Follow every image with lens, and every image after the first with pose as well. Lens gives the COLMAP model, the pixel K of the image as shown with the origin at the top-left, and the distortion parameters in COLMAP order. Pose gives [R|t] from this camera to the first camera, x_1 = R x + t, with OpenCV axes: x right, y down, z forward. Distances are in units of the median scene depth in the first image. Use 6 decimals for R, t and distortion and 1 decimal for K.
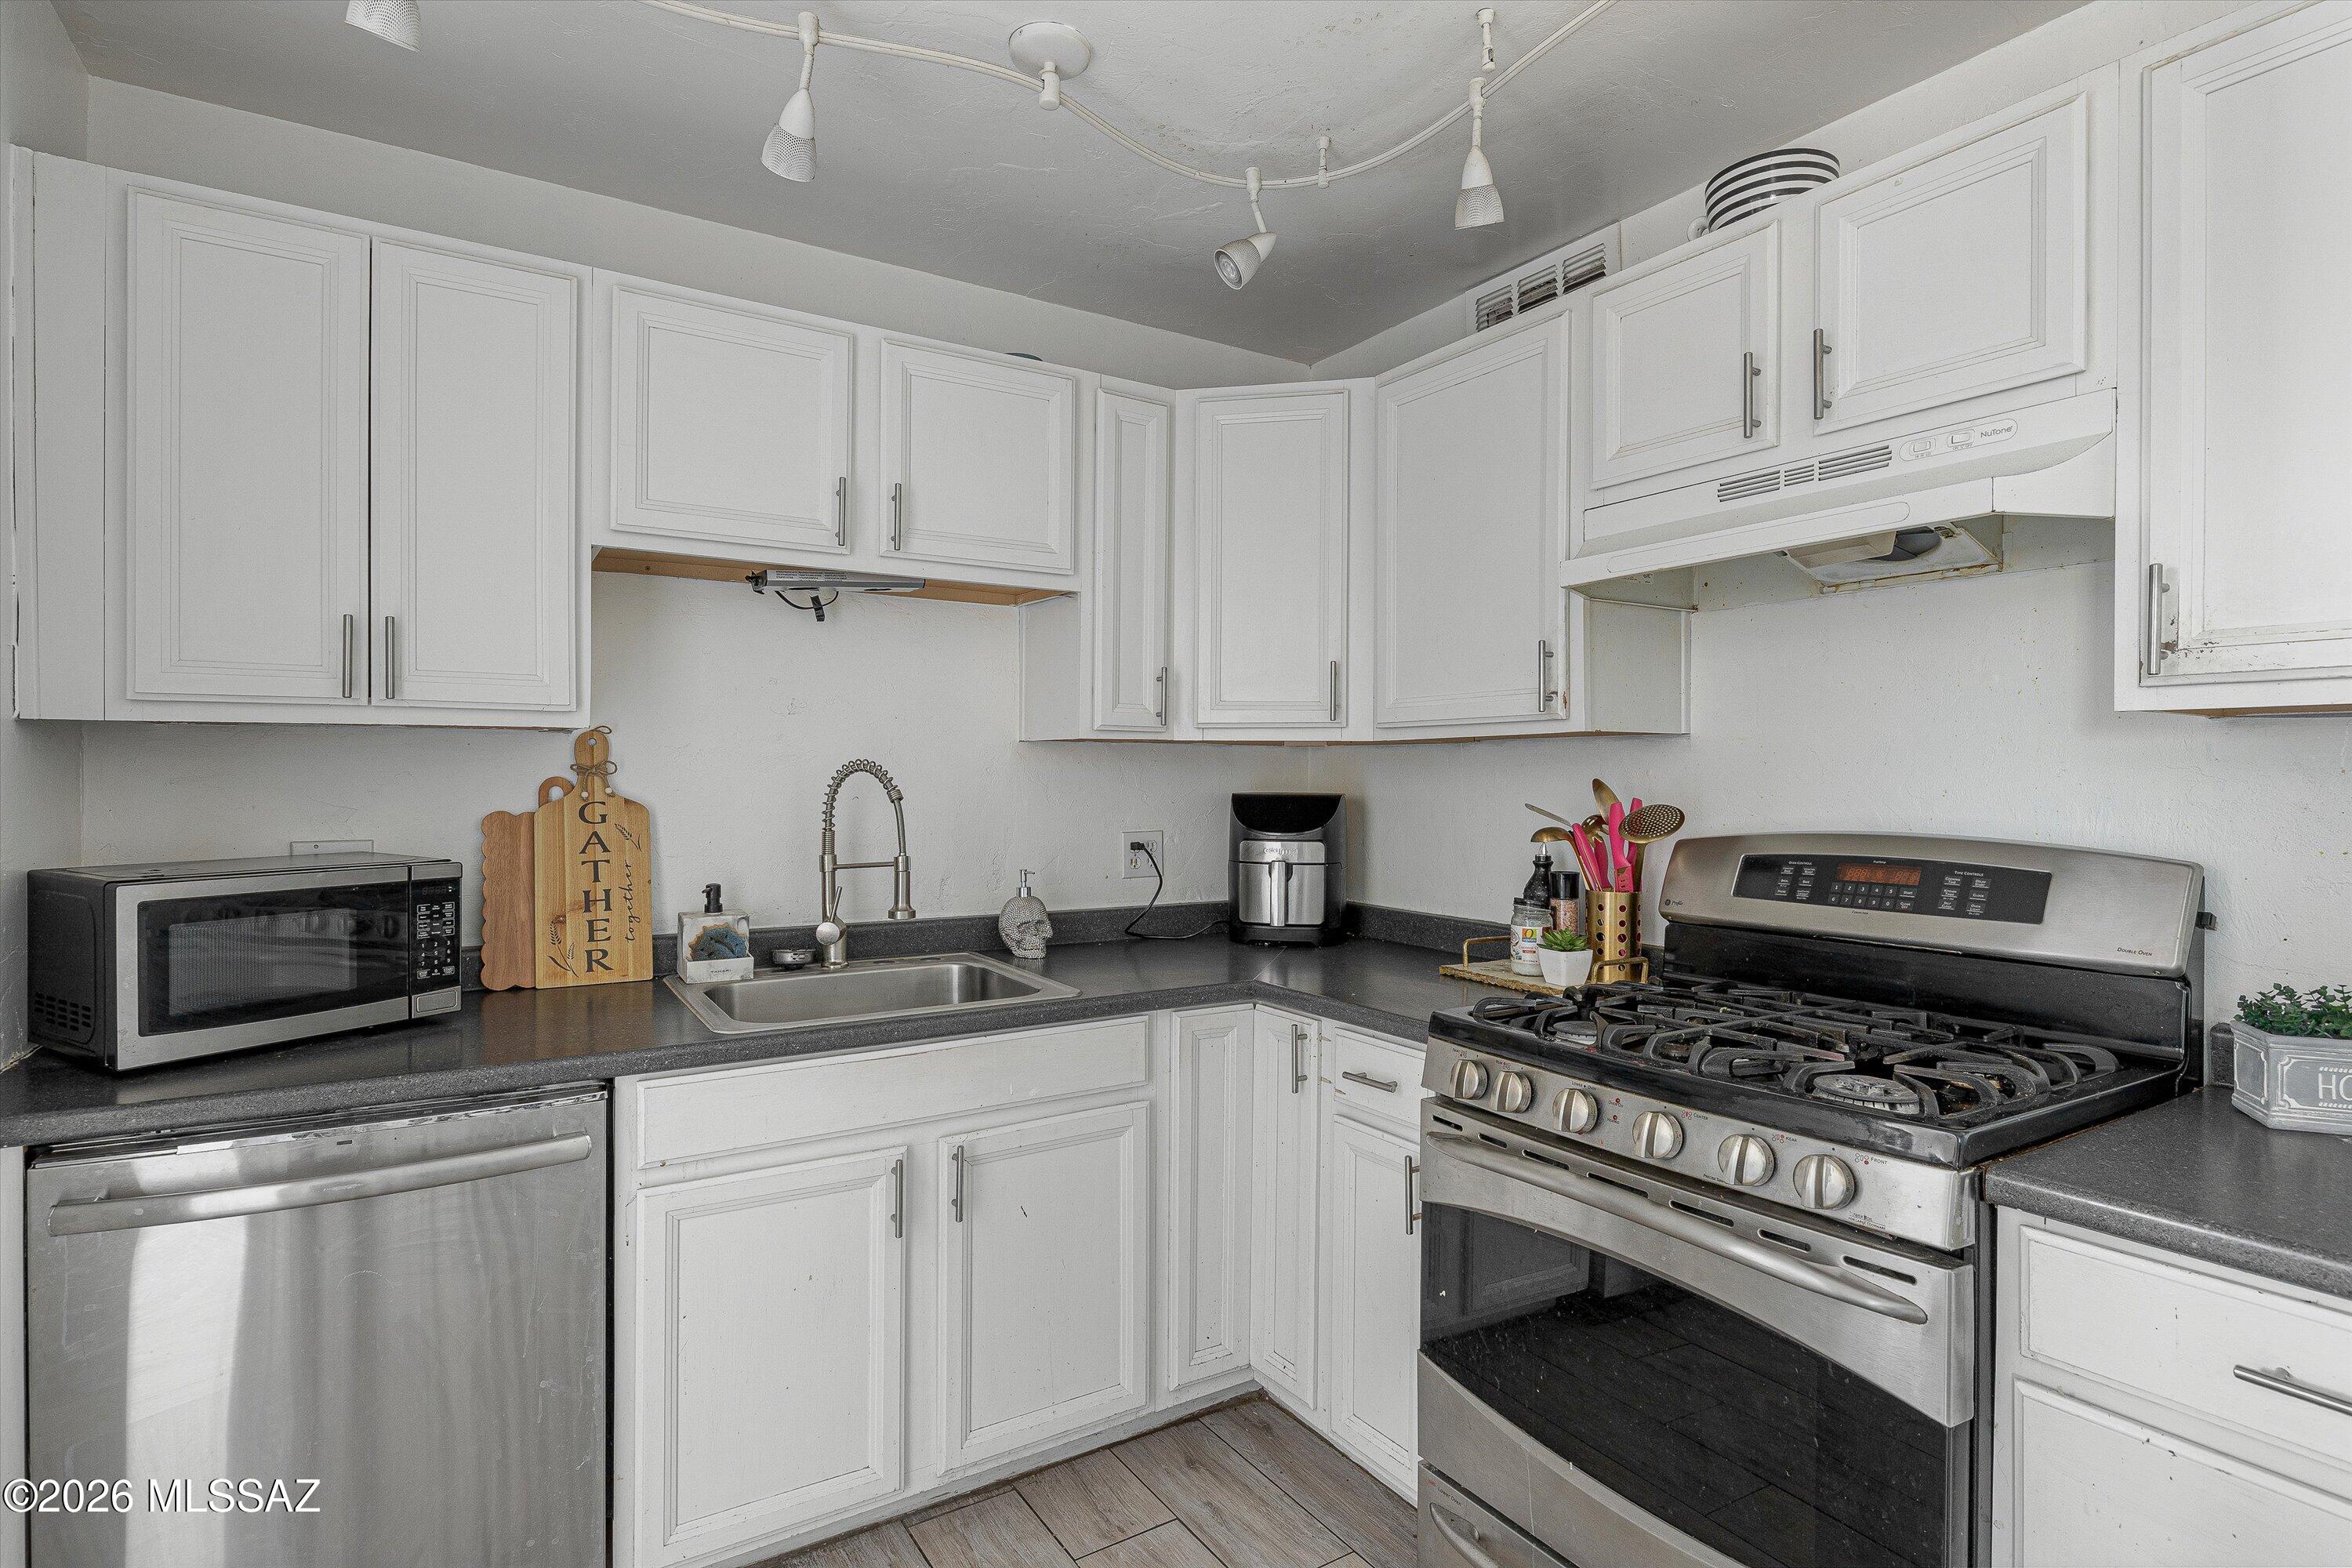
lens RADIAL K [[1174.4, 0, 1187.2], [0, 1174.4, 778.9], [0, 0, 1]] dist [-0.005678, -0.000771]
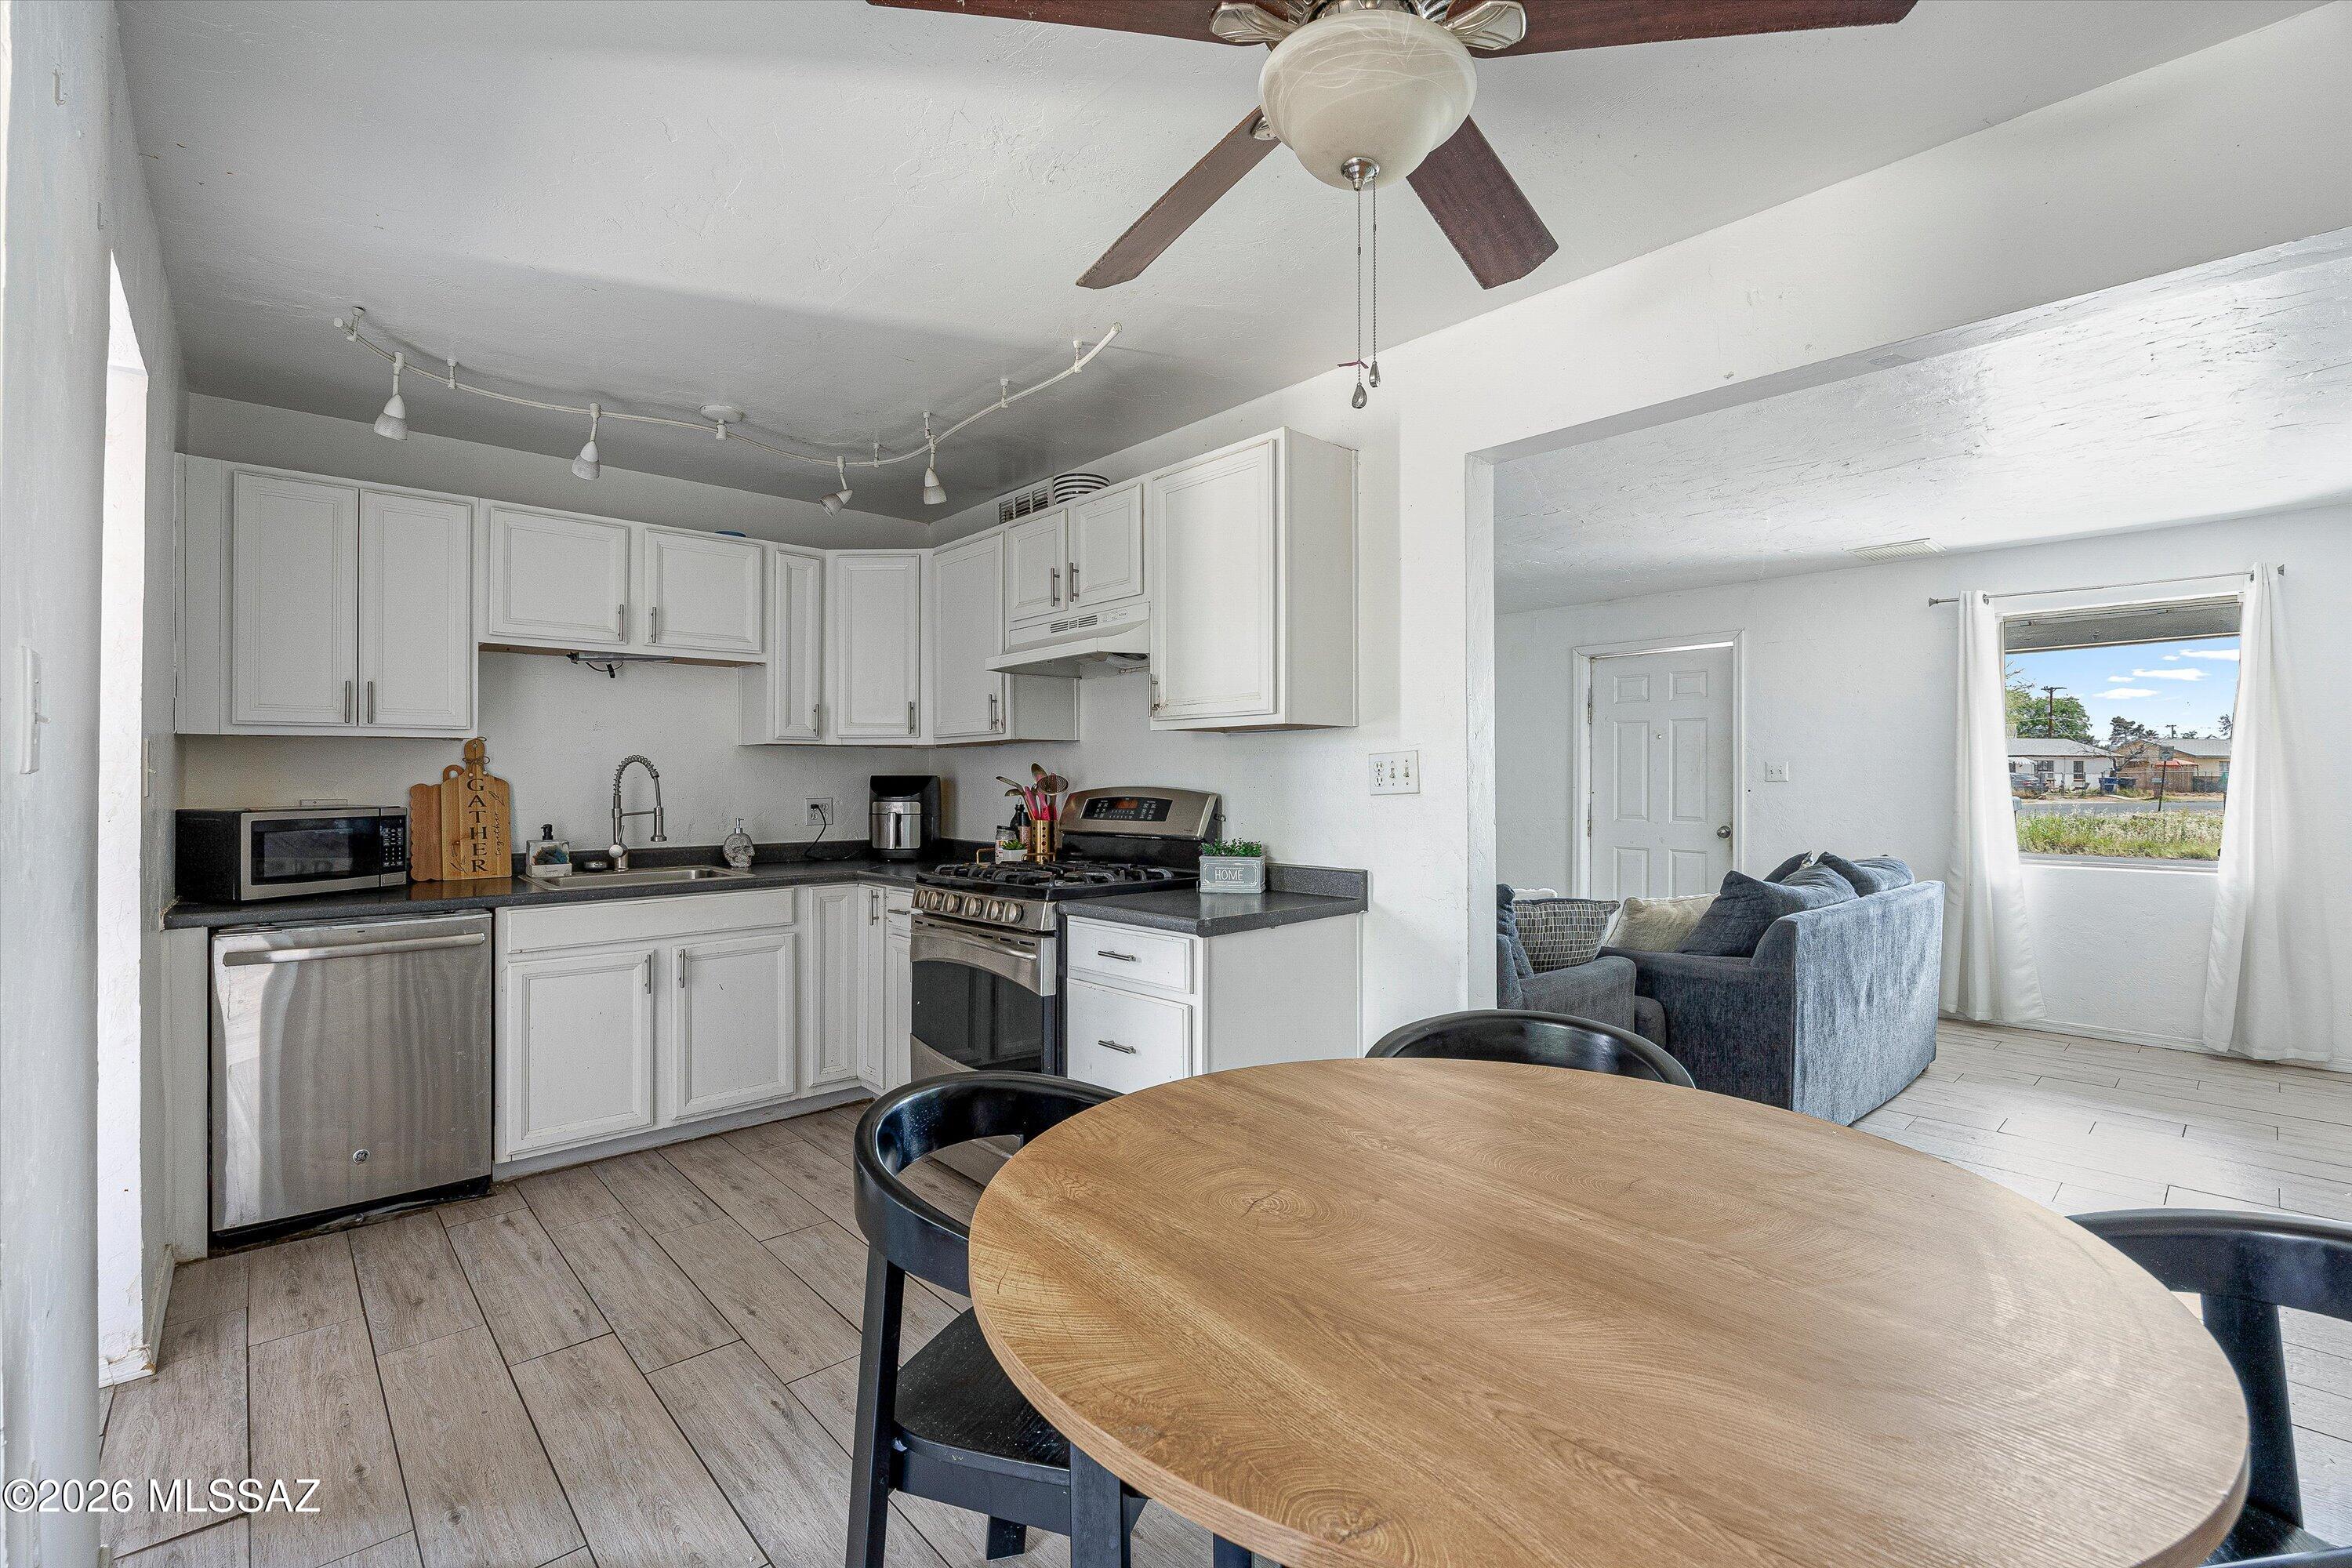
lens RADIAL K [[1028.9, 0, 1174.2], [0, 1028.9, 771.1], [0, 0, 1]] dist [-0.007116, -0.000096]
pose [[0.986587, -0.006149, 0.163118, 0.306398], [0.007959, 0.999914, -0.010440, 0.033645], [-0.163040, 0.011598, 0.986551, -0.756166]]
